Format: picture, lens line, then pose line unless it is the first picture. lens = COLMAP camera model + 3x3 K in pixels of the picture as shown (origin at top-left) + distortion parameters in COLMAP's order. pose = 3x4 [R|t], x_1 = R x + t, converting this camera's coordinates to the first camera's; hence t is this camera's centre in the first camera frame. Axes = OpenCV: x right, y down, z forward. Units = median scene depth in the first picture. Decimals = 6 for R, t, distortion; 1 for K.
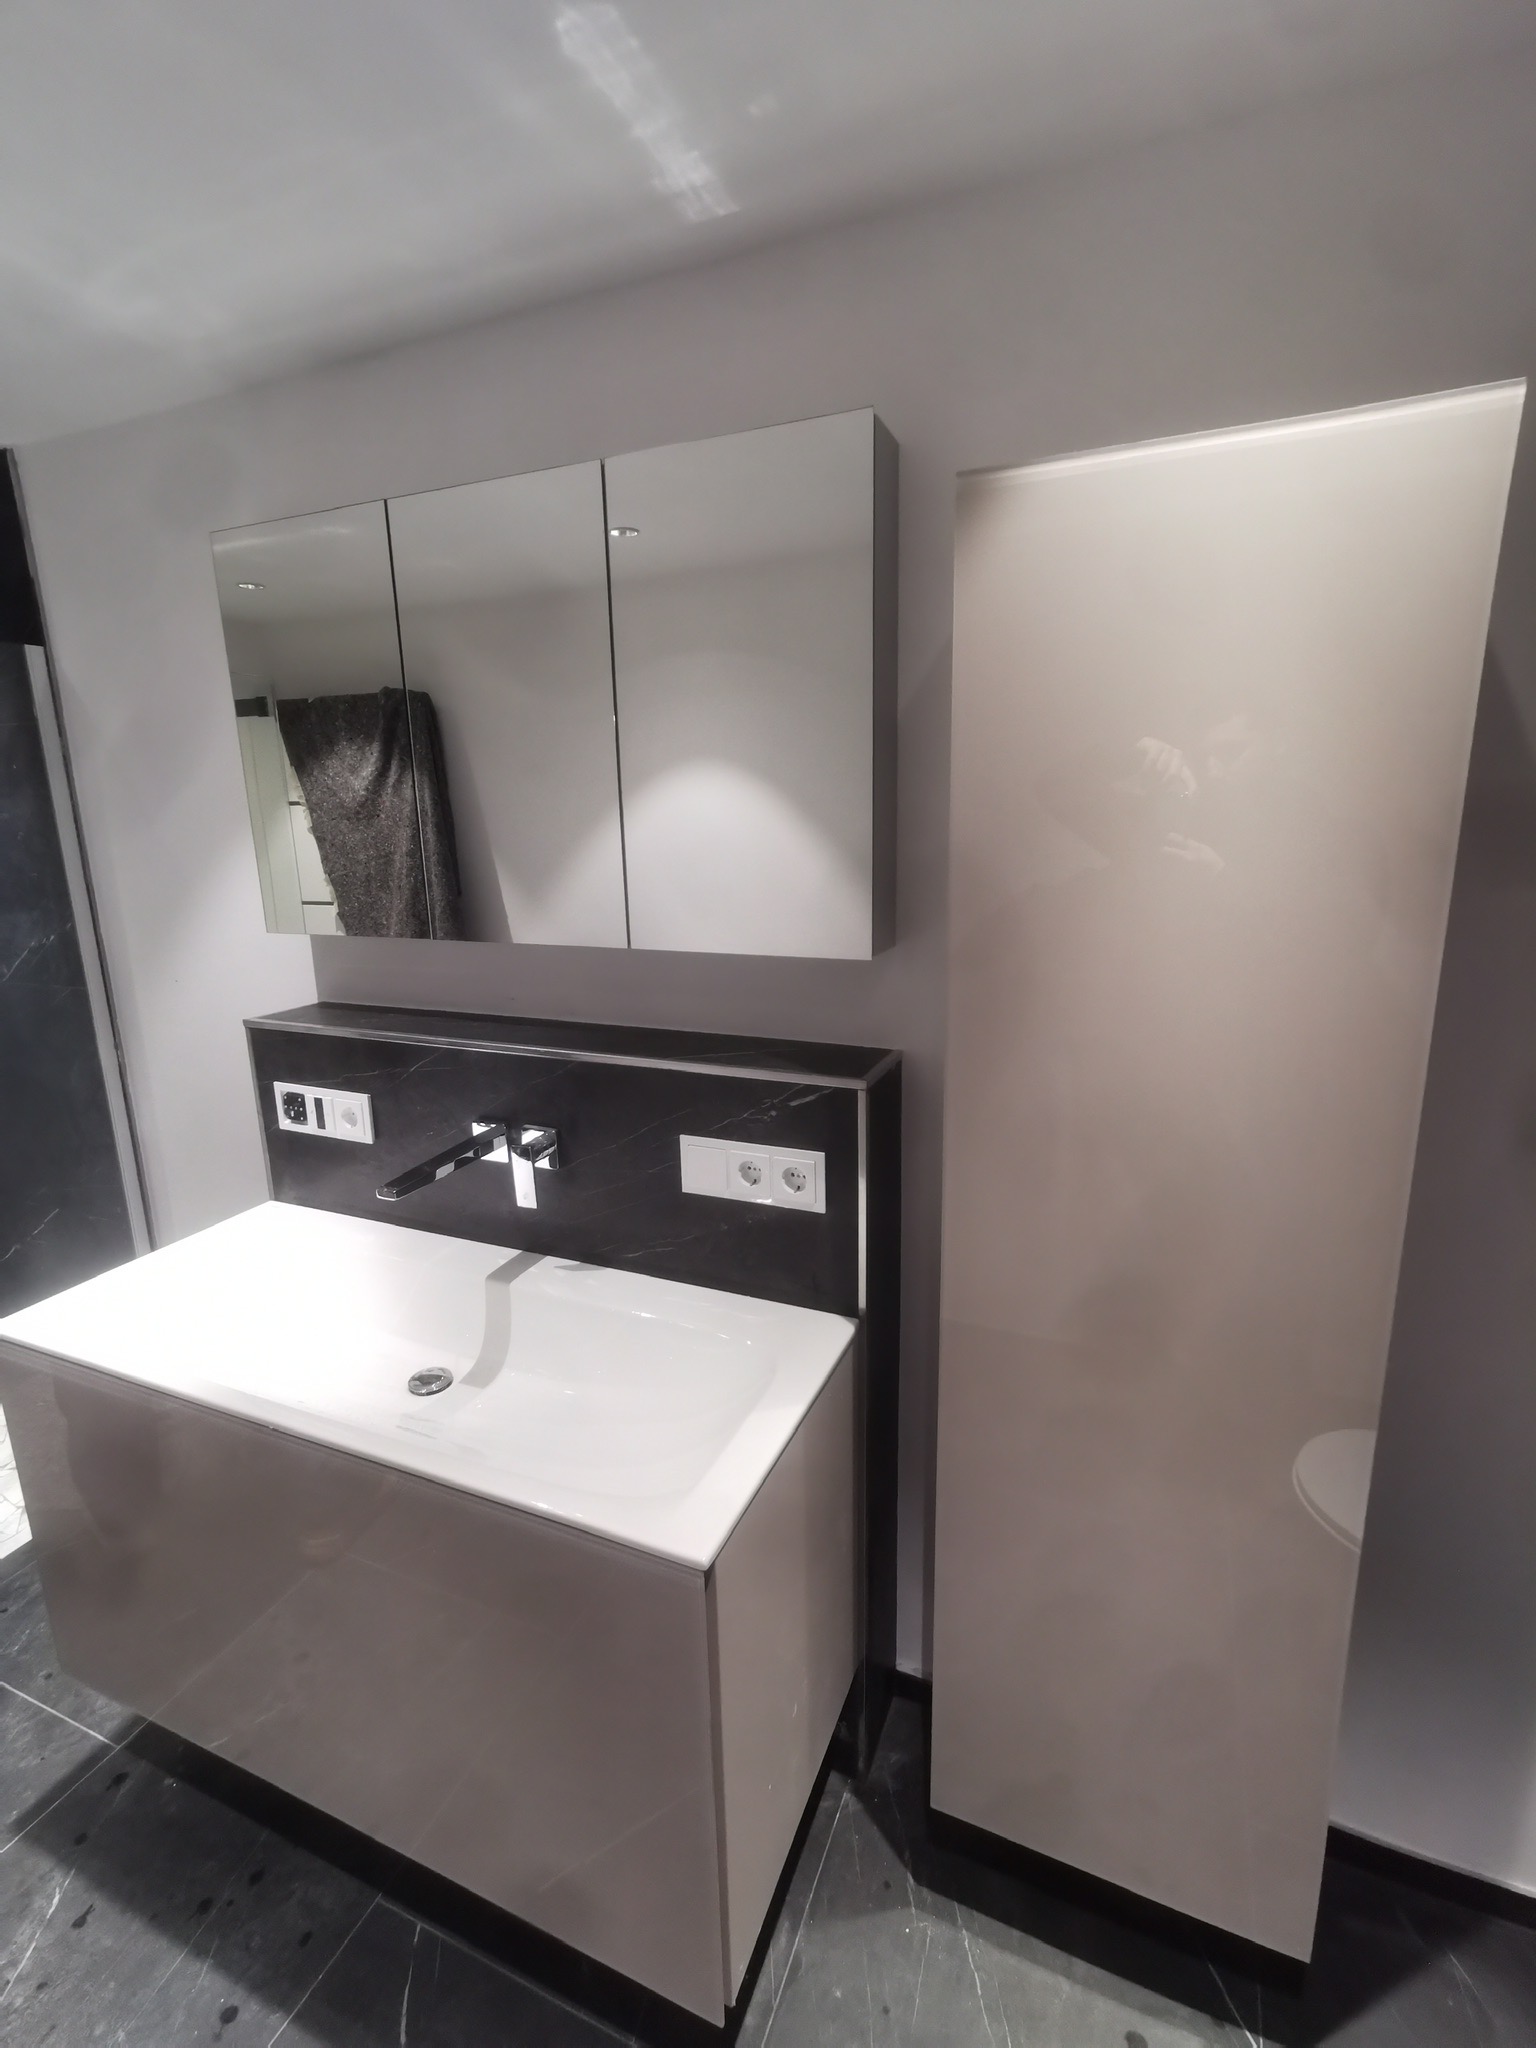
lens RADIAL K [[953.4, 0, 766.0], [0, 953.4, 1015.3], [0, 0, 1]] dist [0.000953, -0.000144]
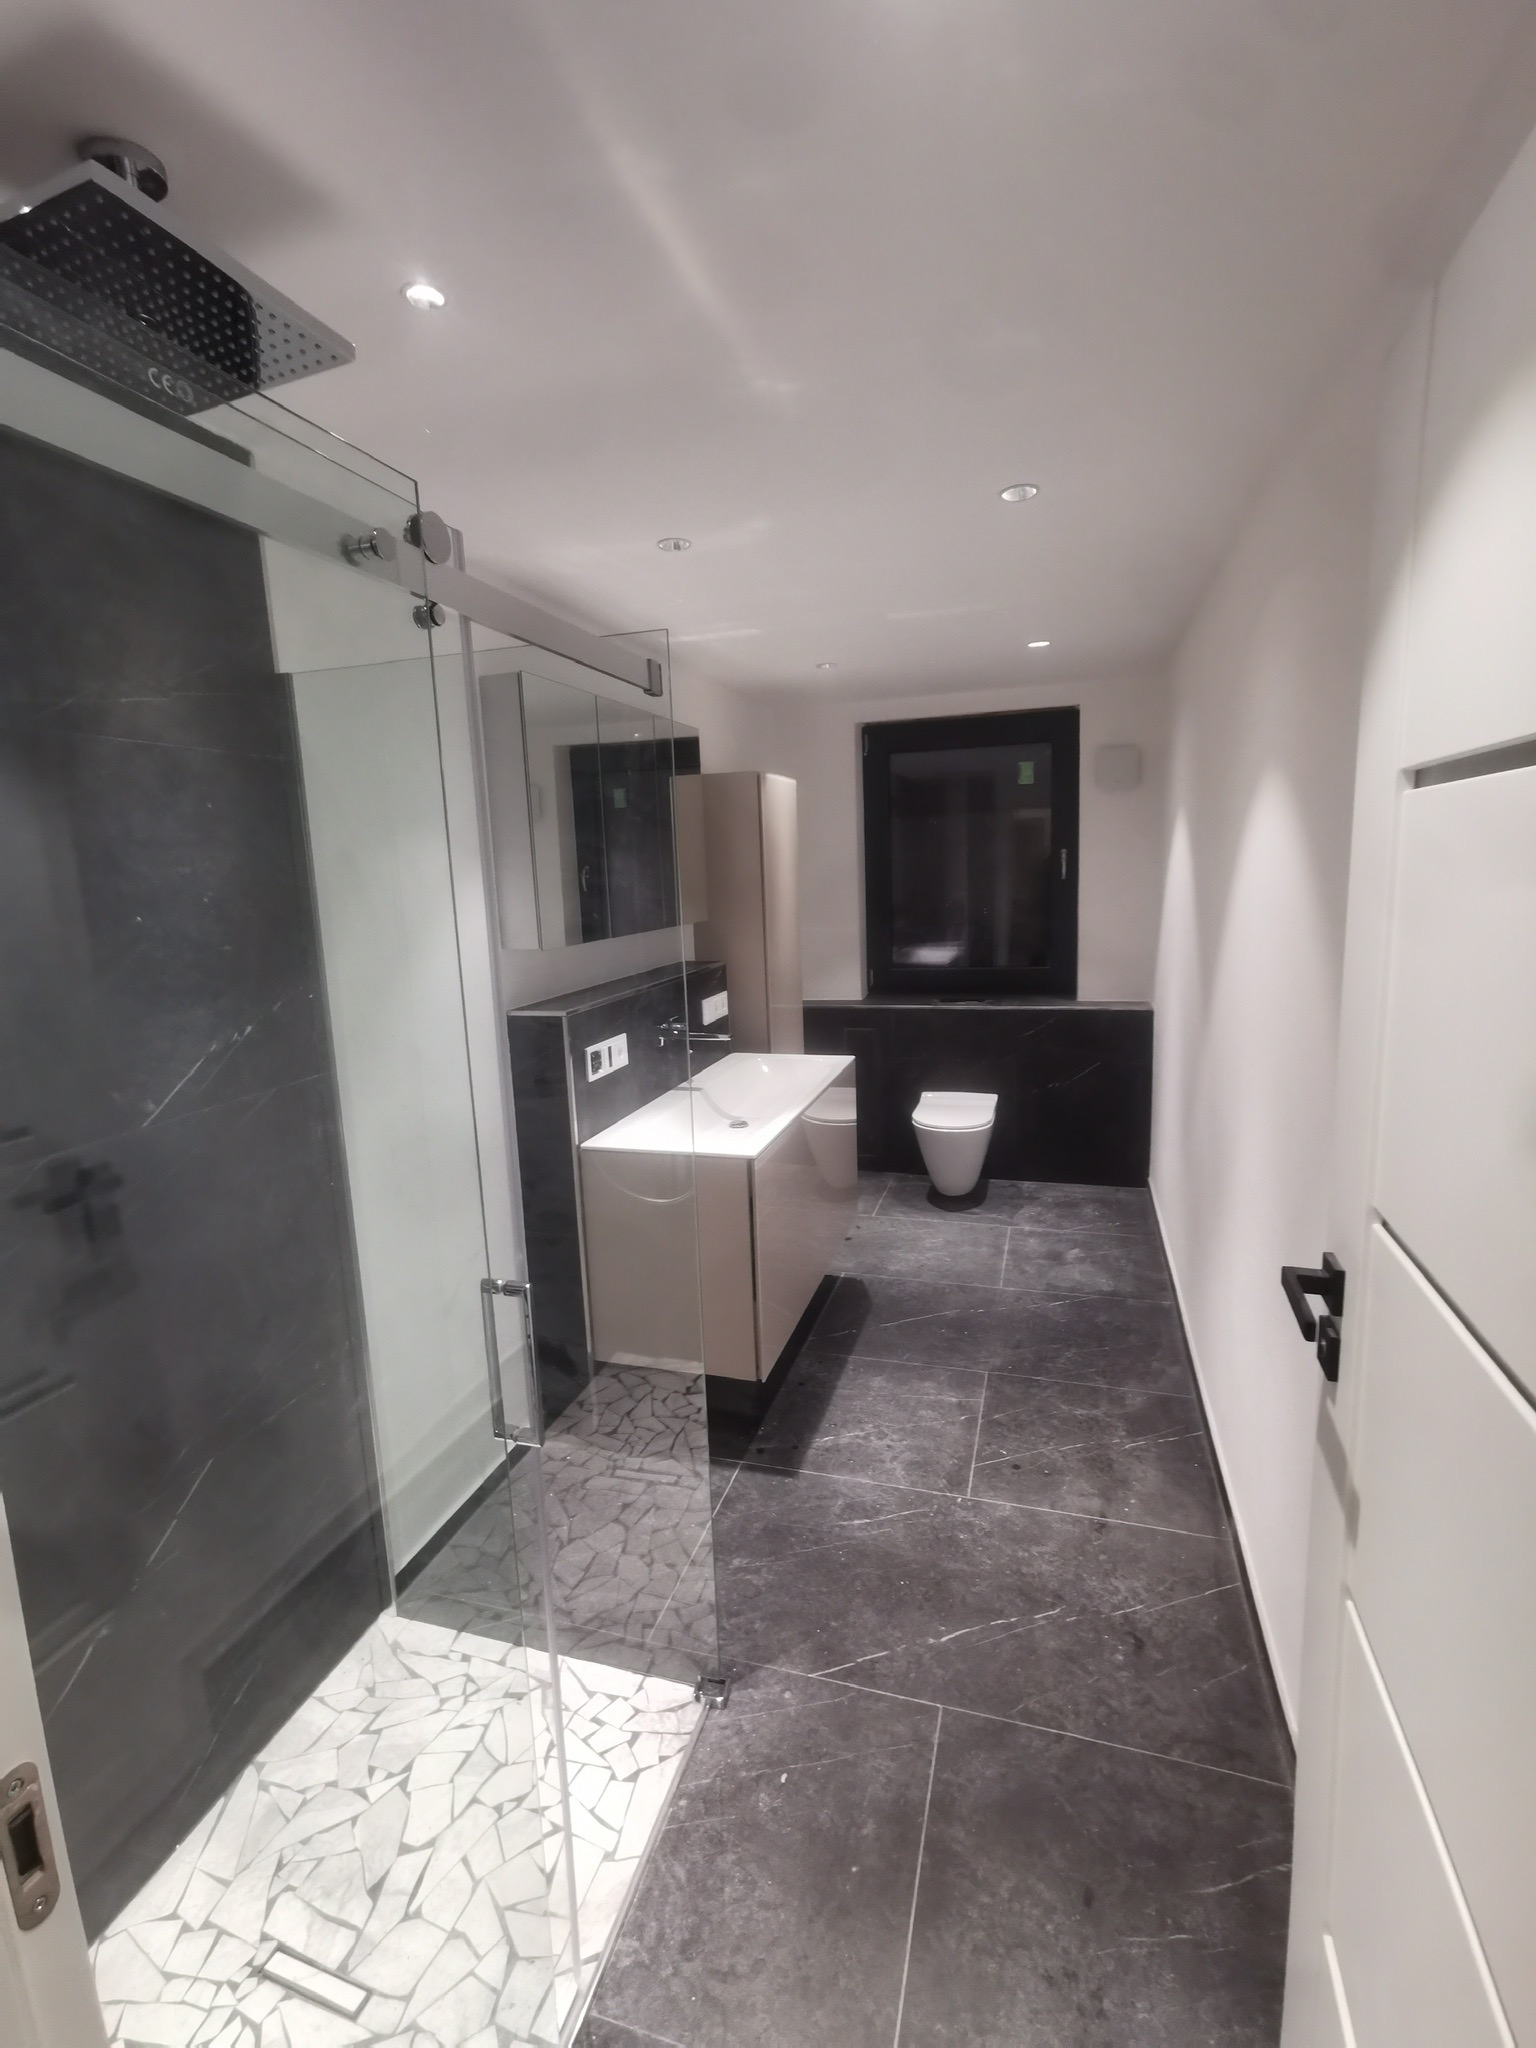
lens RADIAL K [[930.2, 0, 777.7], [0, 930.2, 1026.1], [0, 0, 1]] dist [0.033963, 0.002000]
pose [[-0.100731, -0.179921, 0.978510, -1.889484], [0.224640, 0.954001, 0.198539, -0.171551], [-0.969221, 0.239812, -0.055680, 0.800332]]
